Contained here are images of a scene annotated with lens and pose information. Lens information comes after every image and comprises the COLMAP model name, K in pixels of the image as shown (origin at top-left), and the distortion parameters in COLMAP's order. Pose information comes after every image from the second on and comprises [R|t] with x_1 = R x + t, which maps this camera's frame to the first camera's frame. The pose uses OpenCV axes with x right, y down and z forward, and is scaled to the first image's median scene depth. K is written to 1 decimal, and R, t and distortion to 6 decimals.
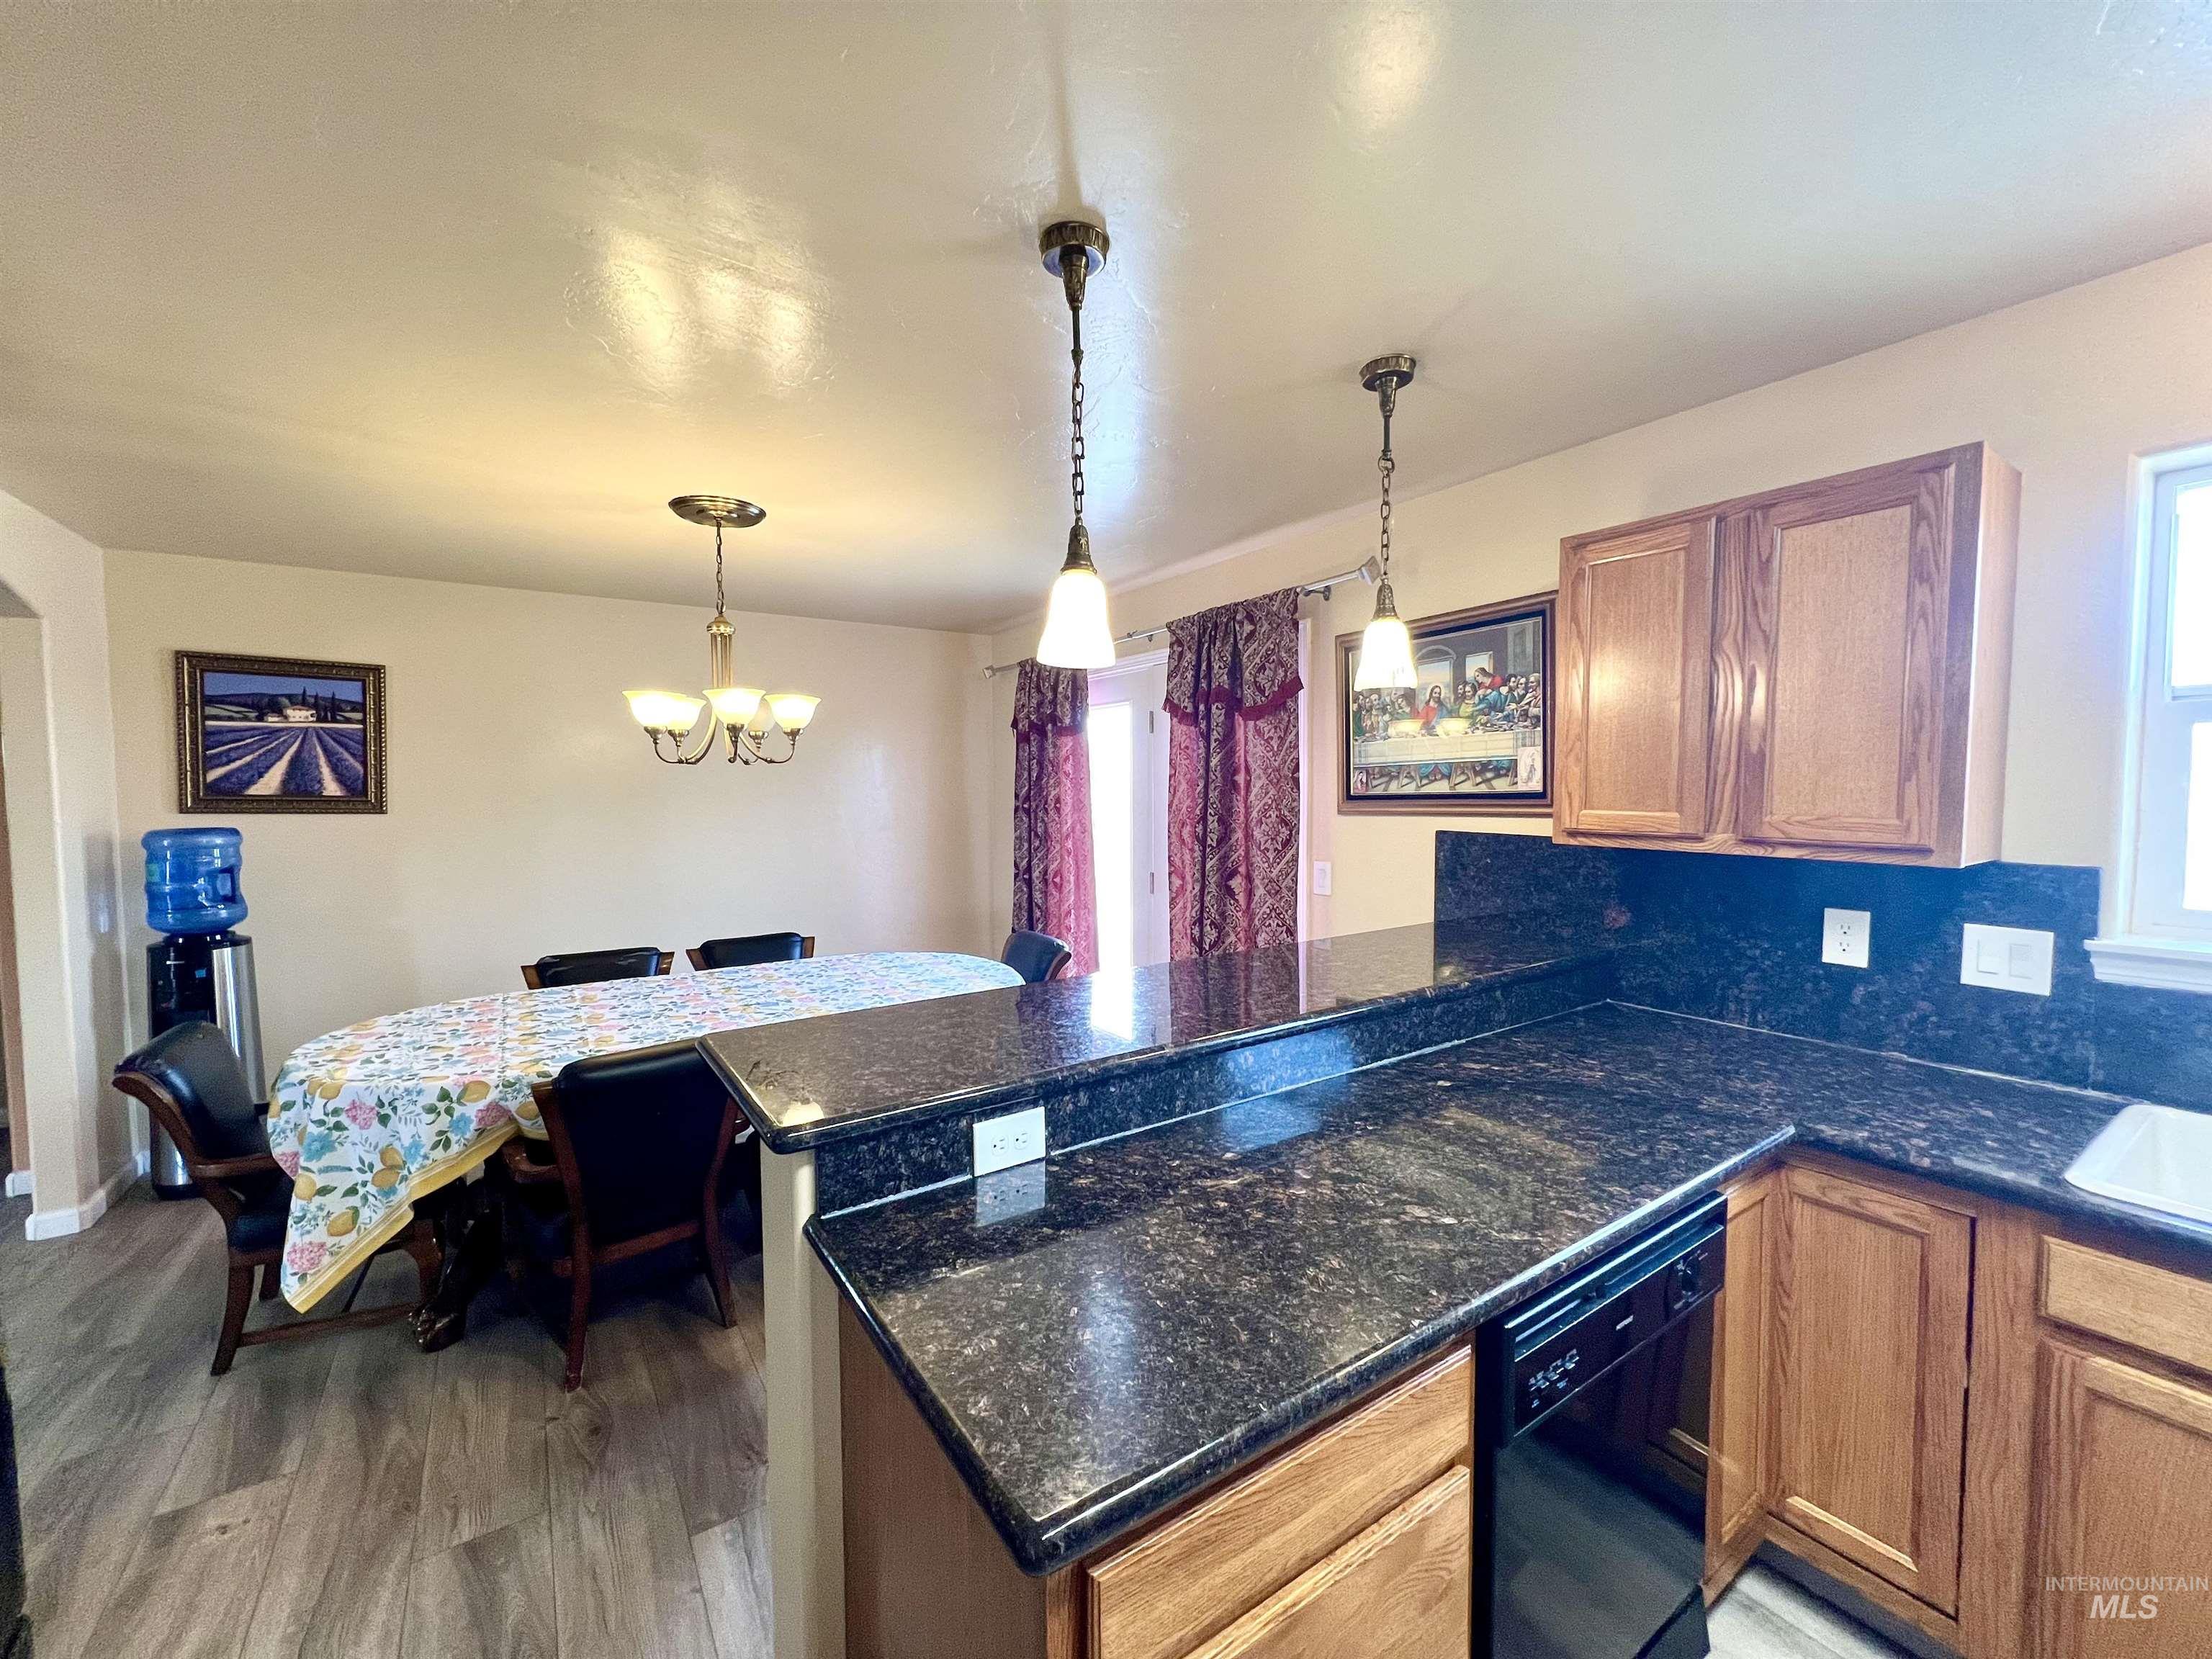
lens RADIAL K [[882.6, 0, 1103.5], [0, 882.6, 829.2], [0, 0, 1]] dist [-0.001317, 0.000470]
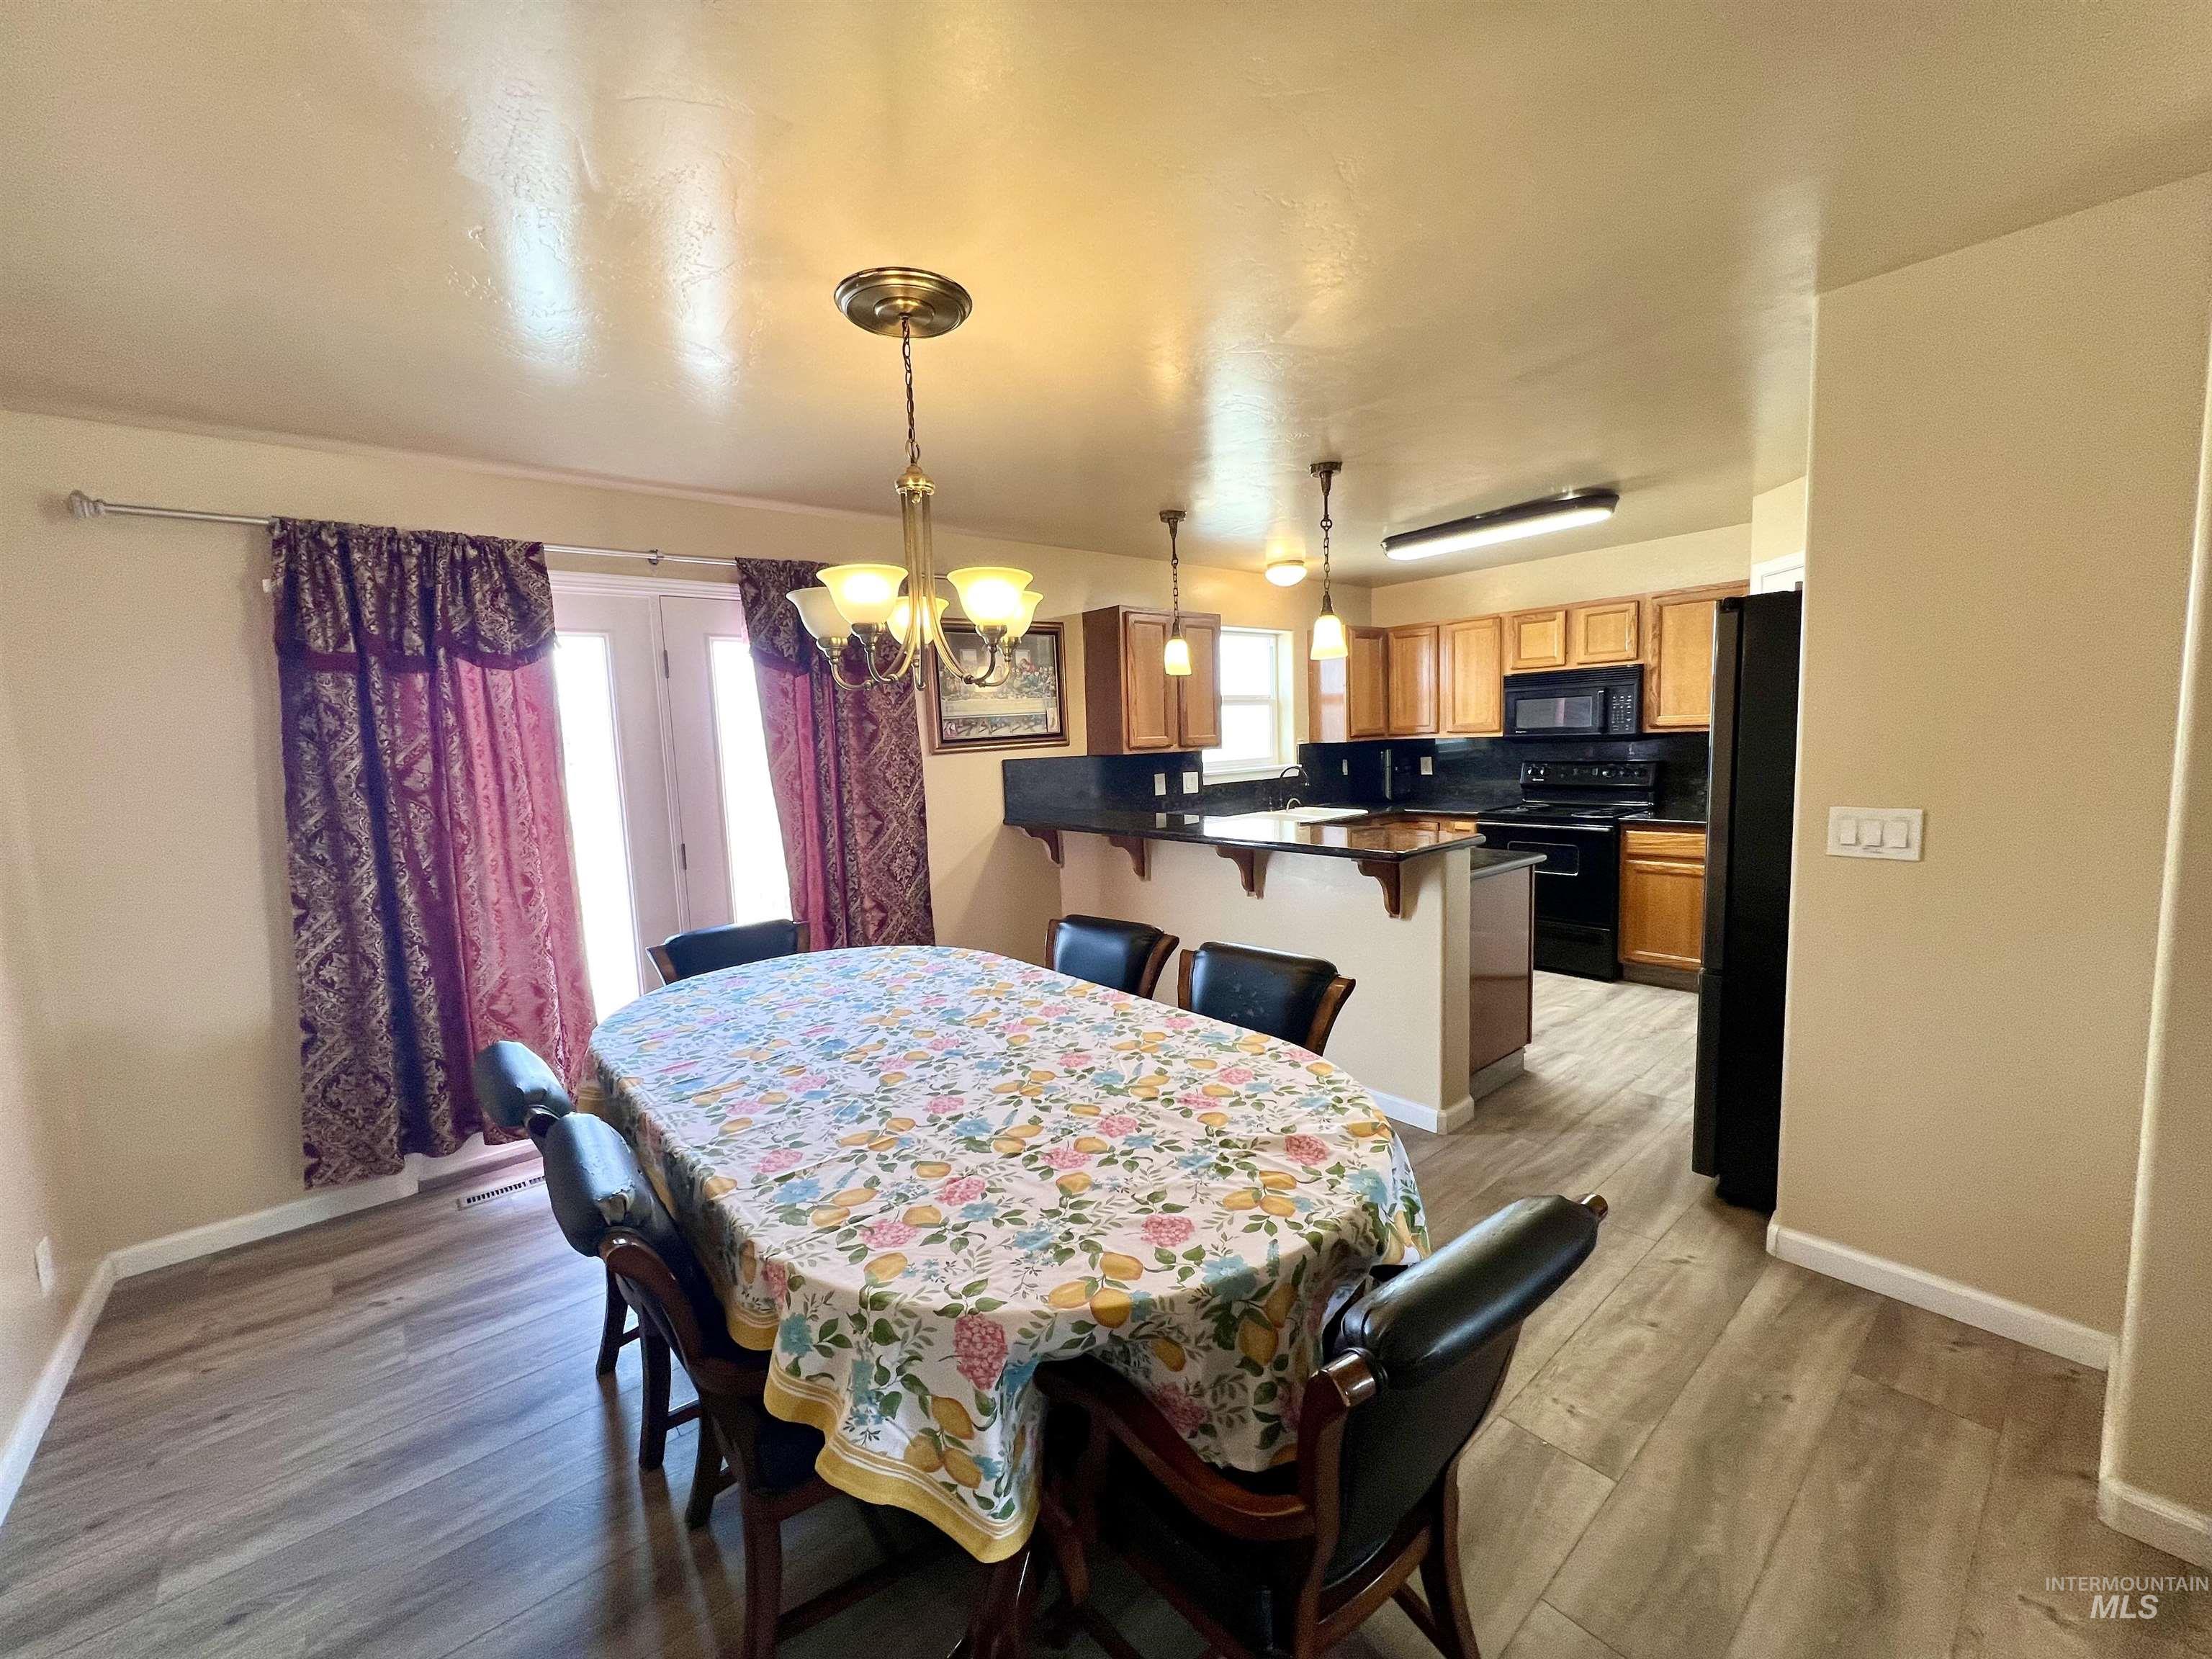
lens RADIAL K [[882.6, 0, 1103.6], [0, 882.6, 828.5], [0, 0, 1]] dist [-0.001317, 0.000470]
pose [[-0.110996, -0.094918, 0.989278, -1.554384], [0.090783, 0.990298, 0.105202, -0.034133], [-0.989666, 0.101487, -0.101303, 1.296014]]
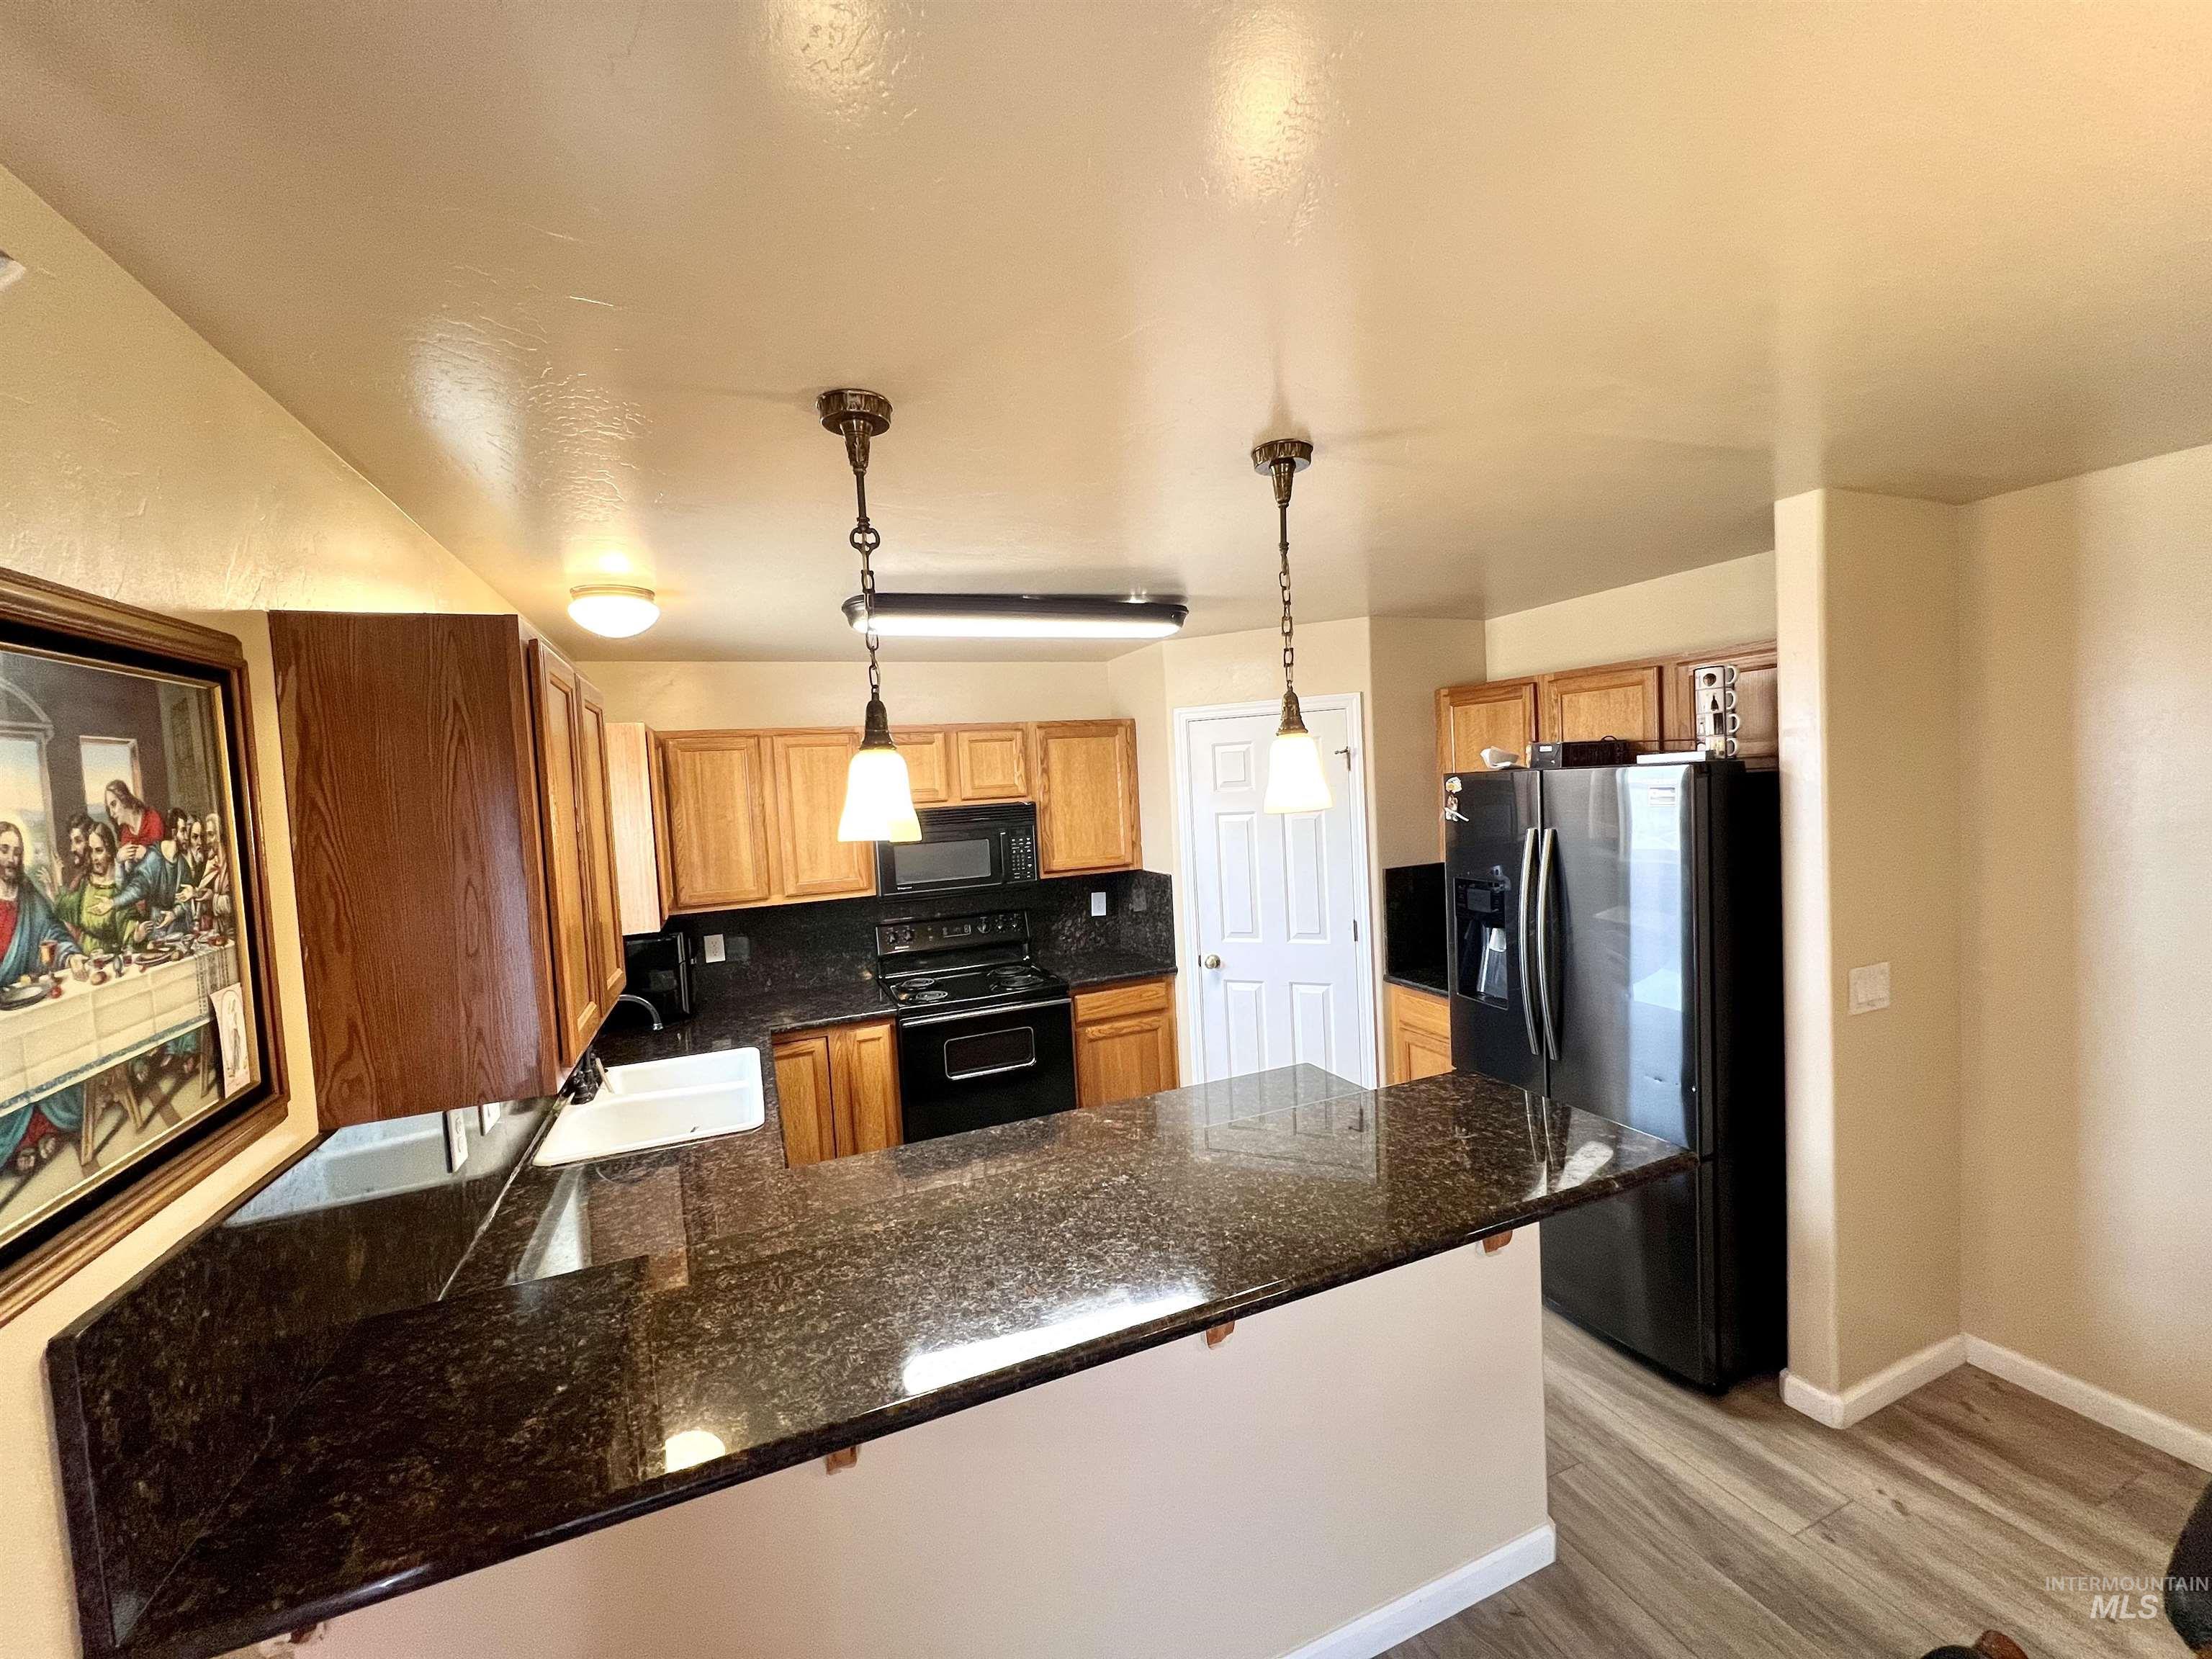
lens RADIAL K [[882.6, 0, 1103.2], [0, 882.6, 827.5], [0, 0, 1]] dist [-0.001317, 0.000470]
pose [[-0.978528, 0.047975, 0.200452, -0.008153], [0.069141, 0.992586, 0.099960, -0.213253], [-0.194170, 0.111673, -0.974591, 1.547947]]
